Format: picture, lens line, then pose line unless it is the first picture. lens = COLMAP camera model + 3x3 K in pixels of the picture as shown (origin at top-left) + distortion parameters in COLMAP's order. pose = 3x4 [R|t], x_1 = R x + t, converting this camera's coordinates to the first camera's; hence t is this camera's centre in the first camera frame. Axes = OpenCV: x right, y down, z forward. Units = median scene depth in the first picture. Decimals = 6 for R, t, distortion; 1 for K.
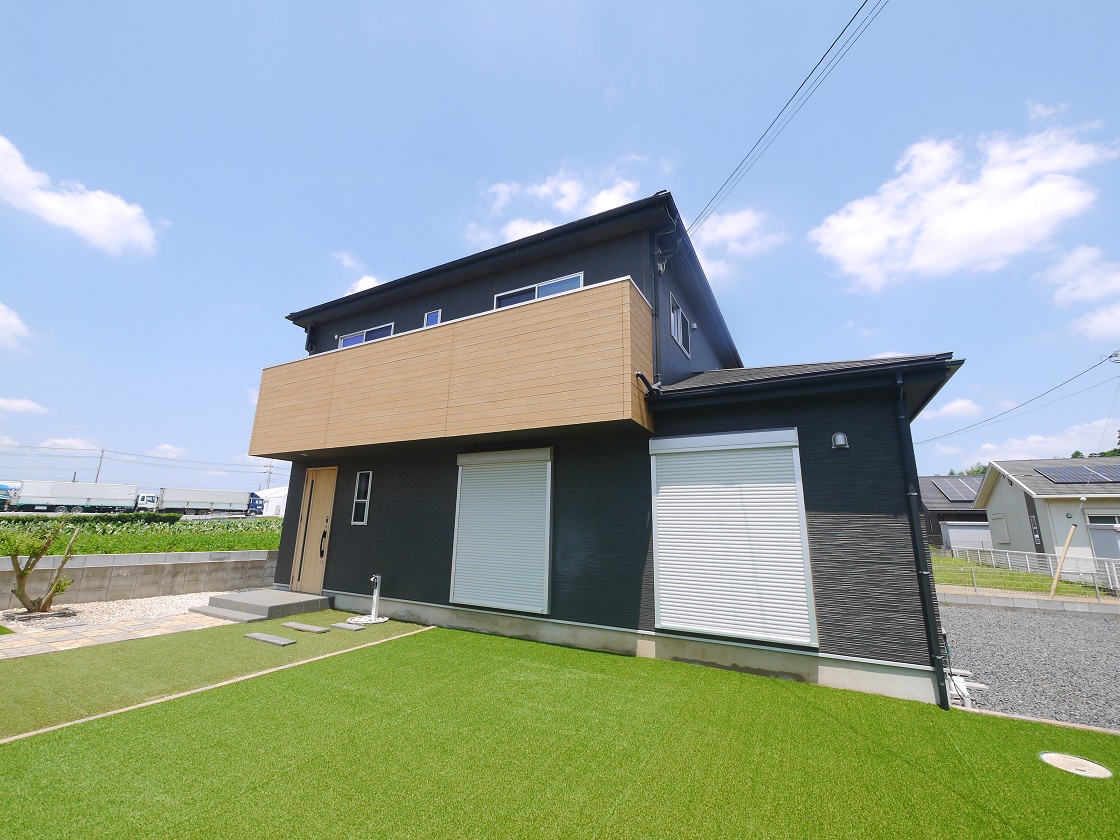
lens RADIAL K [[462.1, 0, 556.5], [0, 462.1, 418.5], [0, 0, 1]] dist [-0.006178, 0.000149]
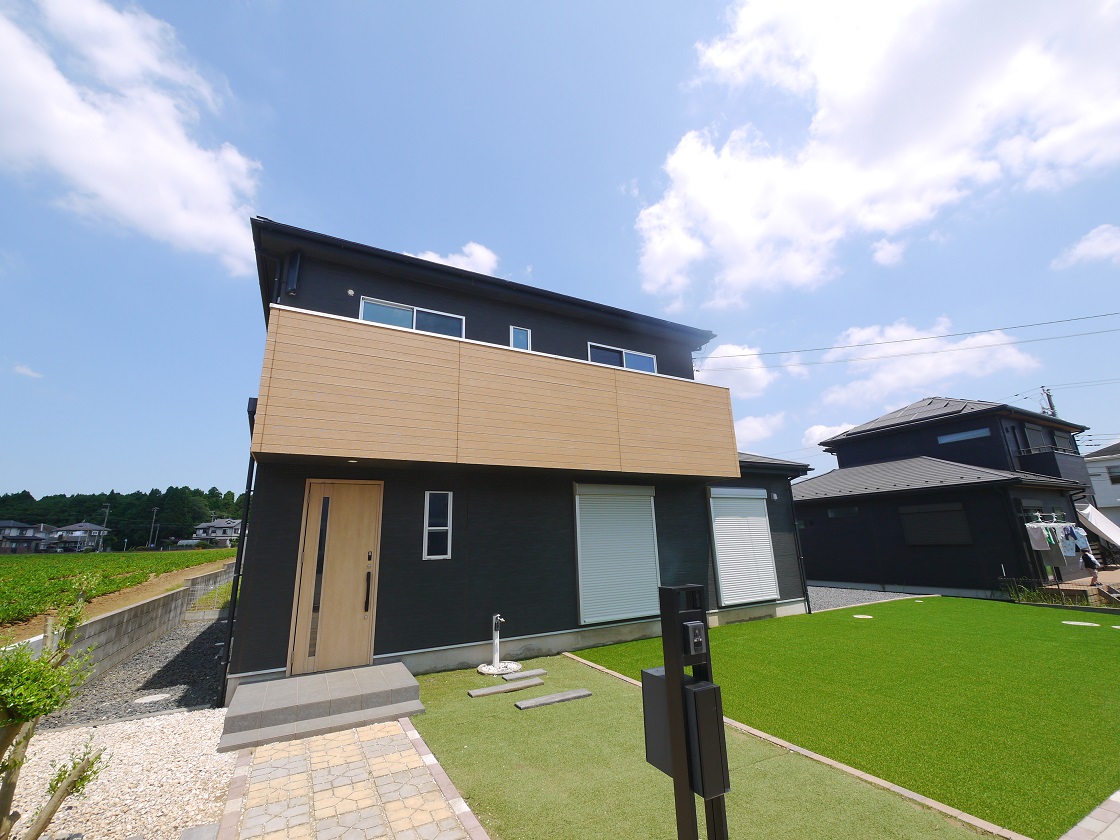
lens RADIAL K [[462.1, 0, 558.4], [0, 462.1, 419.7], [0, 0, 1]] dist [-0.006178, 0.000149]
pose [[0.543530, 0.176060, 0.820718, -1.143869], [-0.152520, 0.982194, -0.109691, 0.056125], [-0.825417, -0.065555, 0.560705, 0.451409]]
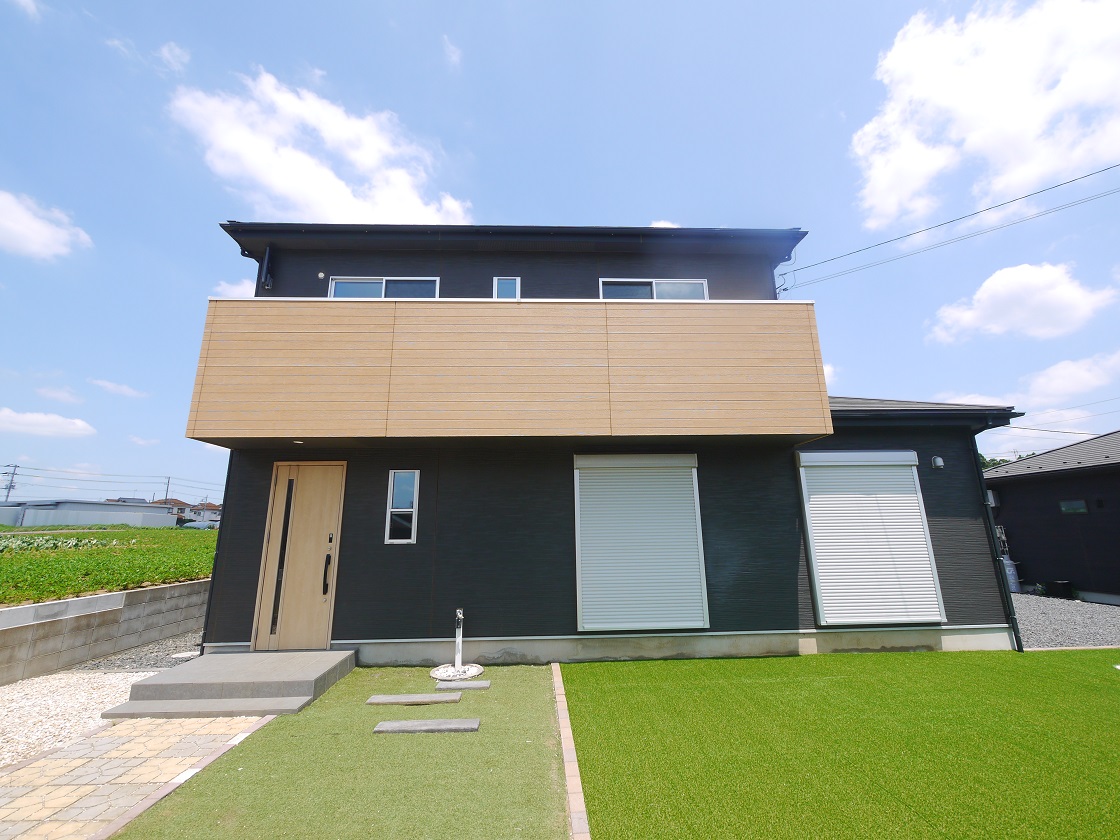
lens RADIAL K [[462.1, 0, 556.5], [0, 462.1, 419.4], [0, 0, 1]] dist [-0.006178, 0.000149]
pose [[0.858459, 0.087702, 0.505327, -0.682410], [-0.087067, 0.995890, -0.024931, 0.036305], [-0.505437, -0.022595, 0.862568, 0.286030]]
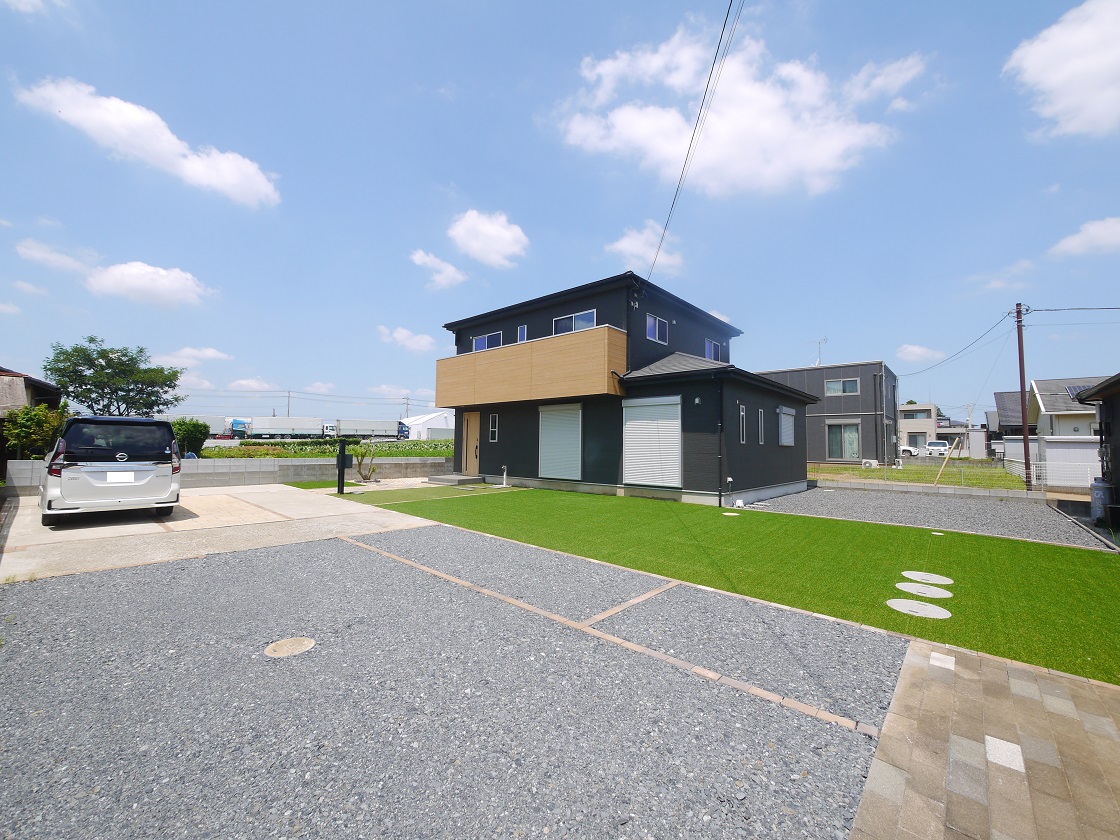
lens RADIAL K [[462.1, 0, 557.4], [0, 462.1, 420.1], [0, 0, 1]] dist [-0.006178, 0.000149]
pose [[0.973748, -0.023032, -0.226460, 0.313616], [0.061501, 0.984488, 0.164320, -0.185370], [0.219163, -0.173934, 0.960060, -0.899374]]
